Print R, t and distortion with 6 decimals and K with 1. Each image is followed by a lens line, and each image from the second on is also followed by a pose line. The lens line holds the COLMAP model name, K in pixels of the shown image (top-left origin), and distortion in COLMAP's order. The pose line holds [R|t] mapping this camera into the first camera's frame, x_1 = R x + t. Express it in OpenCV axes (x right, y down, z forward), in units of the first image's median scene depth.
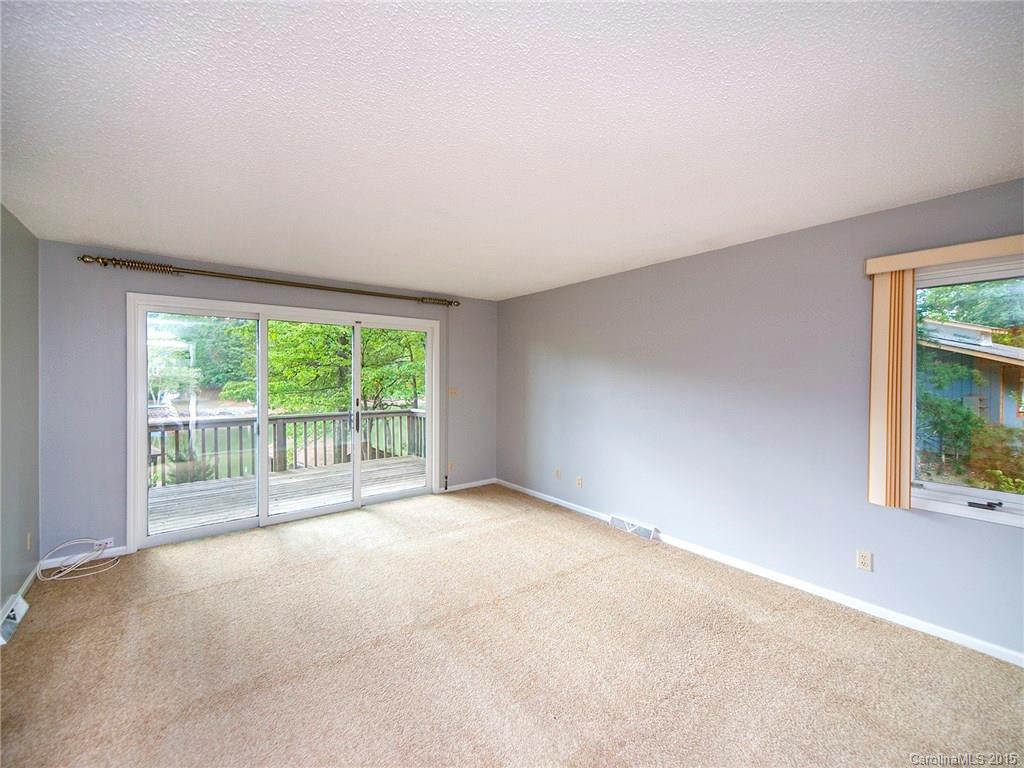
lens RADIAL K [[417.9, 0, 505.8], [0, 417.9, 378.8], [0, 0, 1]] dist [0.025047, -0.000121]
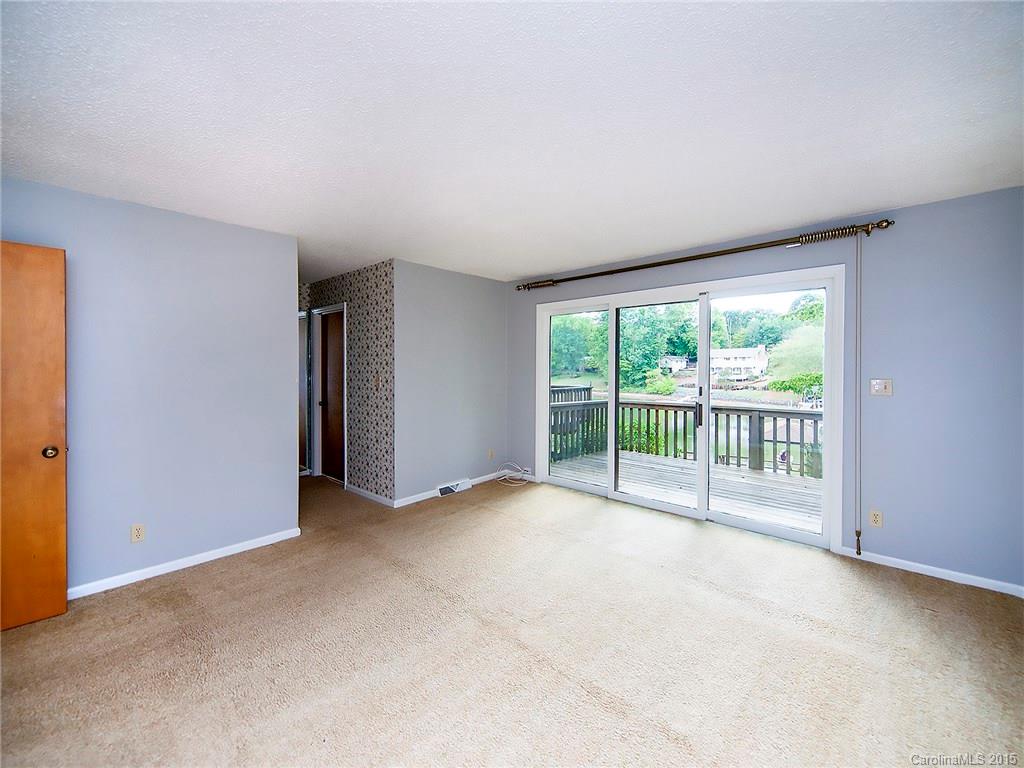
lens RADIAL K [[417.9, 0, 505.8], [0, 417.9, 378.8], [0, 0, 1]] dist [0.025047, -0.000121]
pose [[0.193718, 0.021873, -0.980813, 0.409773], [-0.011664, 0.999732, 0.019991, 0.019009], [0.980988, 0.007568, 0.193922, 0.495481]]
